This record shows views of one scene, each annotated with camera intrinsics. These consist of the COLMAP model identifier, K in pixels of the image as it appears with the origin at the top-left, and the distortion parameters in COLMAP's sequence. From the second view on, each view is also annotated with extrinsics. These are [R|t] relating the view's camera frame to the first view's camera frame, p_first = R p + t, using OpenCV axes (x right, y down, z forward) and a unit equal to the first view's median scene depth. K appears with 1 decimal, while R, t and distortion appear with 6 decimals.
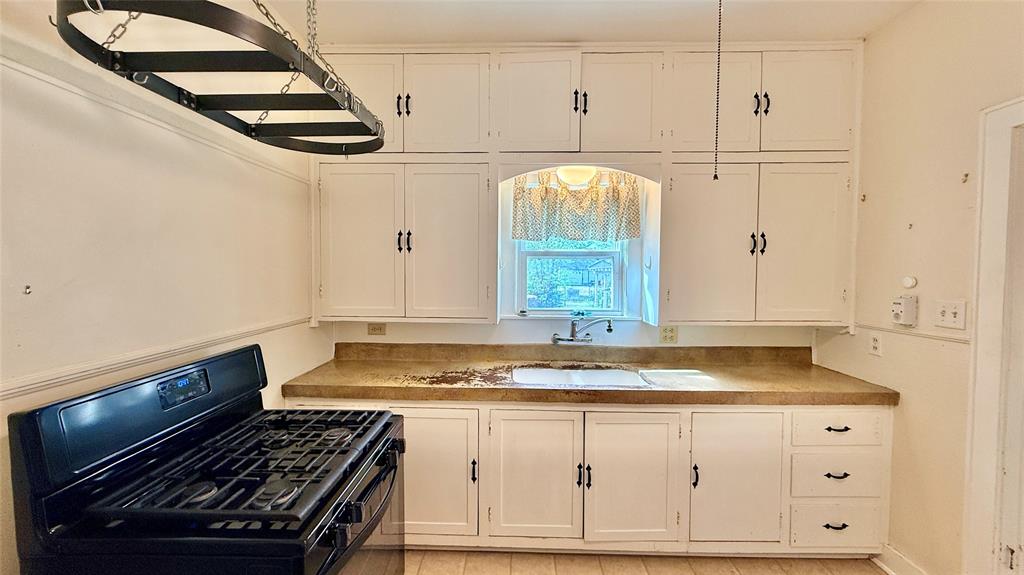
lens RADIAL K [[406.1, 0, 509.0], [0, 406.1, 286.6], [0, 0, 1]] dist [-0.001998, -0.000037]
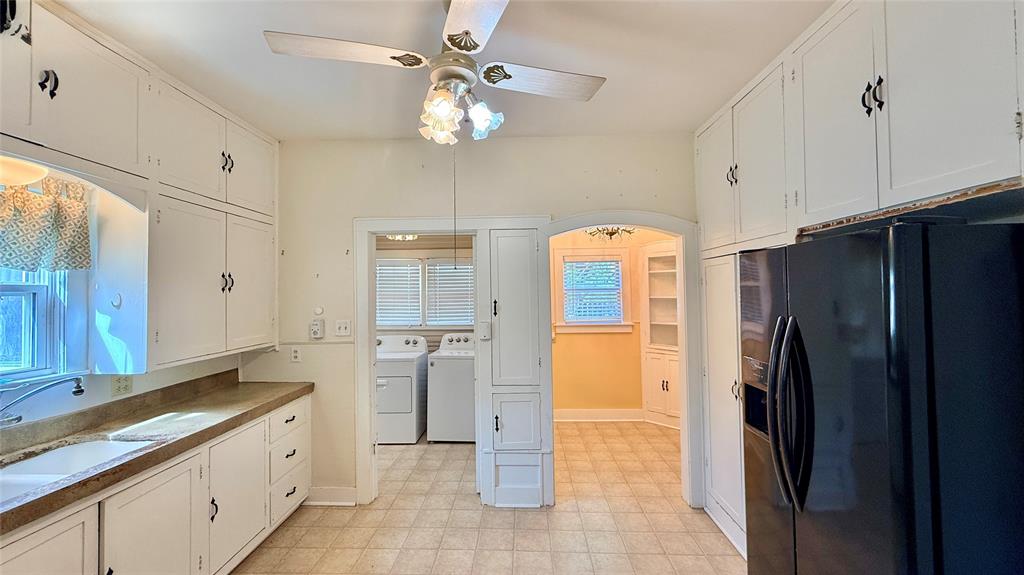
lens RADIAL K [[406.1, 0, 509.0], [0, 406.1, 286.6], [0, 0, 1]] dist [-0.001998, -0.000037]
pose [[0.013160, 0.016759, 0.999773, -0.520035], [0.051722, 0.998510, -0.017418, -0.034298], [-0.998575, 0.051940, 0.012274, 0.199402]]
